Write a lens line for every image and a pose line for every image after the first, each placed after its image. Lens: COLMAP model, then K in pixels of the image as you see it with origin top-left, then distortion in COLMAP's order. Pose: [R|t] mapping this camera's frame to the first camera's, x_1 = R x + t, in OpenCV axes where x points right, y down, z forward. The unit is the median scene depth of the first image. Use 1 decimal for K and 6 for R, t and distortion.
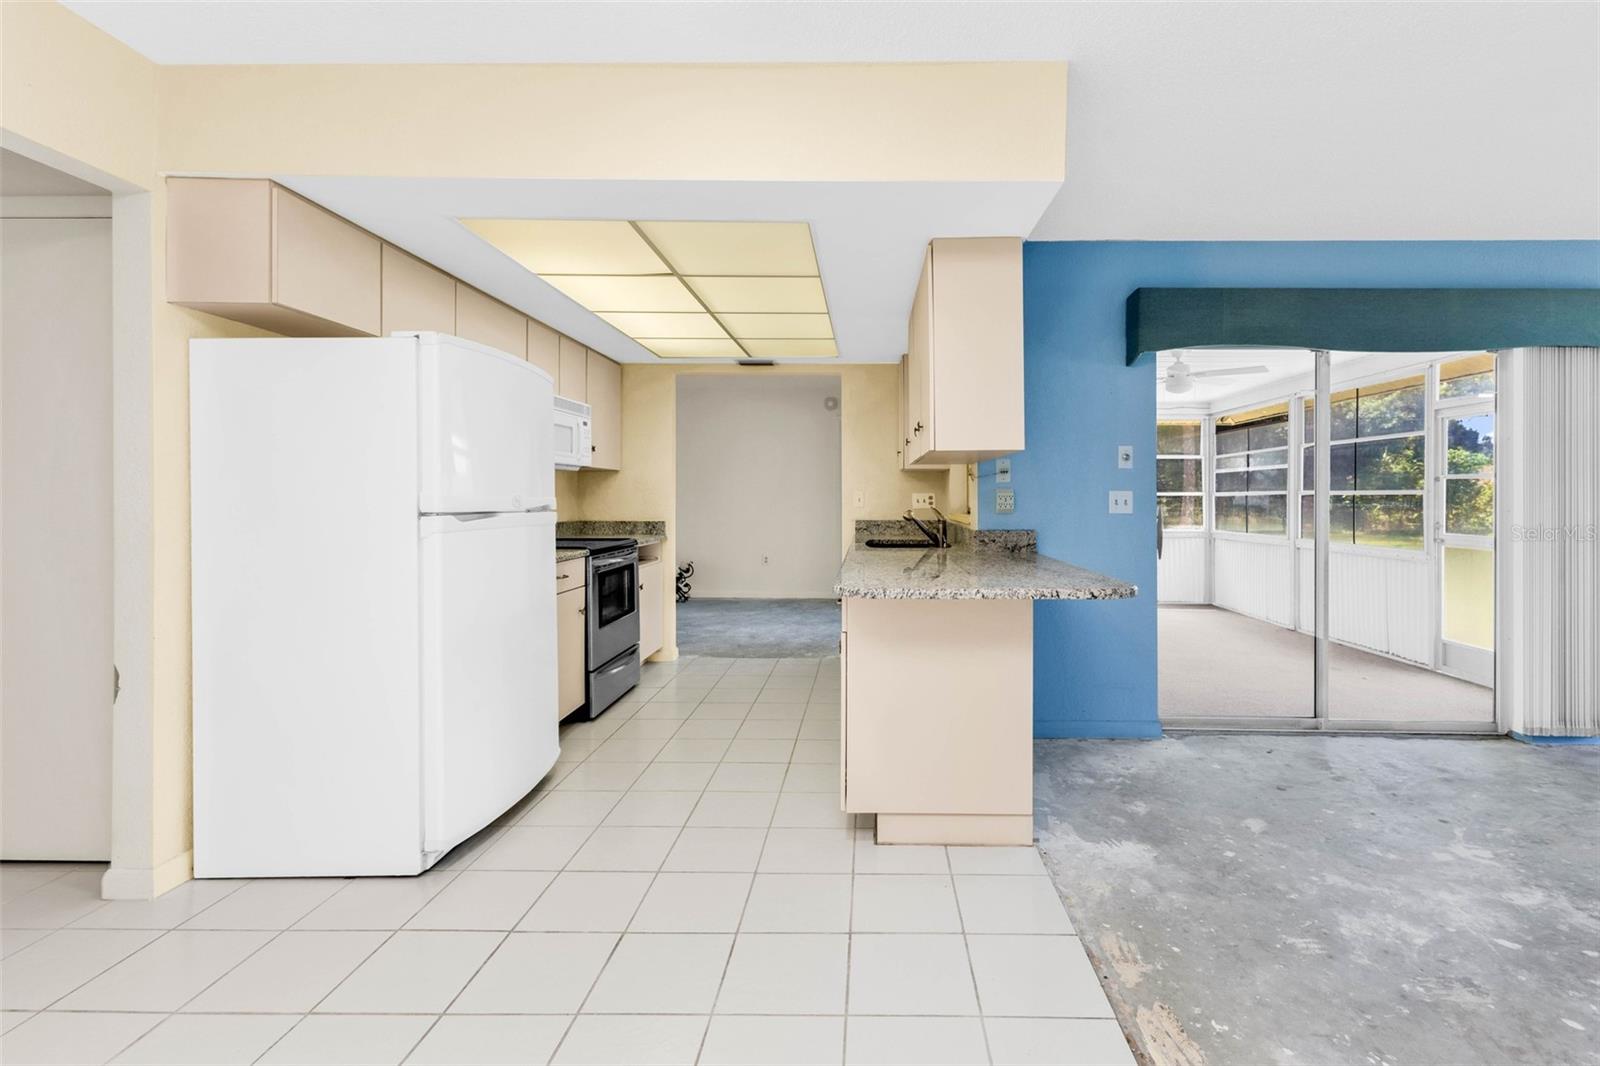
lens RADIAL K [[708.3, 0, 847.8], [0, 708.3, 498.9], [0, 0, 1]] dist [-0.000586, -0.000736]
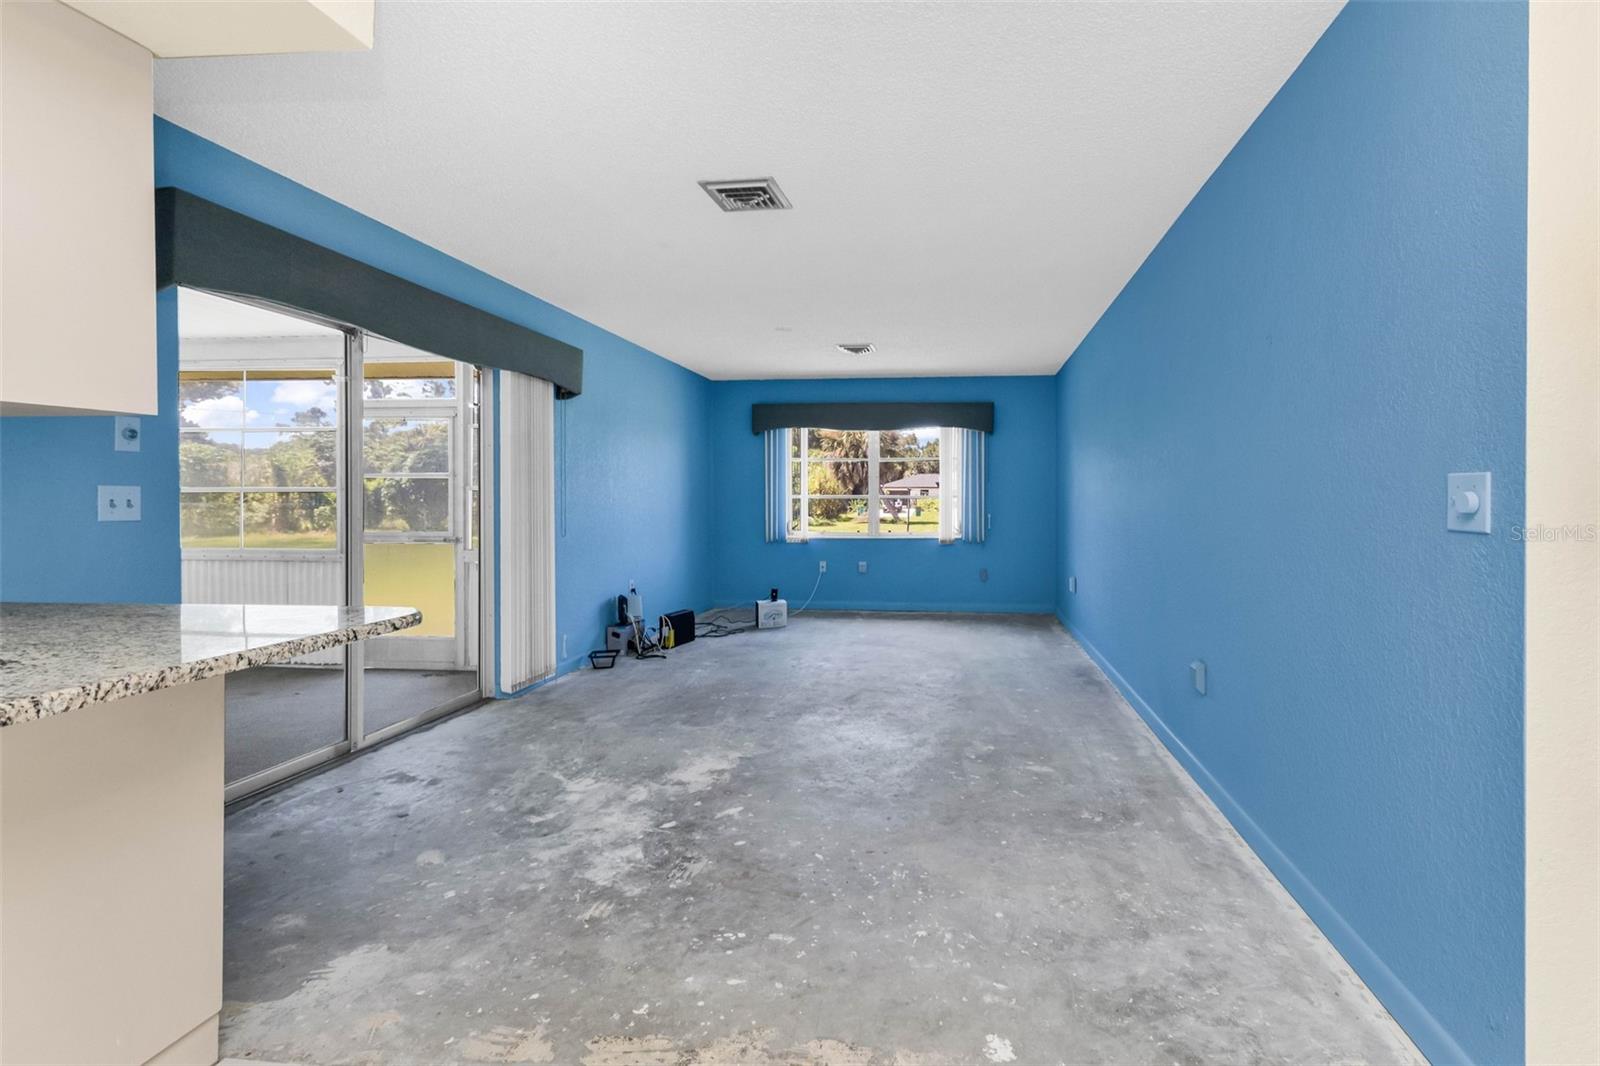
lens RADIAL K [[725.6, 0, 892.1], [0, 725.6, 490.0], [0, 0, 1]] dist [0.002692, 0.000525]
pose [[0.068548, 0.006162, 0.997629, -0.181155], [0.003036, 0.999975, -0.006385, -0.000980], [-0.997643, 0.003467, 0.068528, 0.199549]]
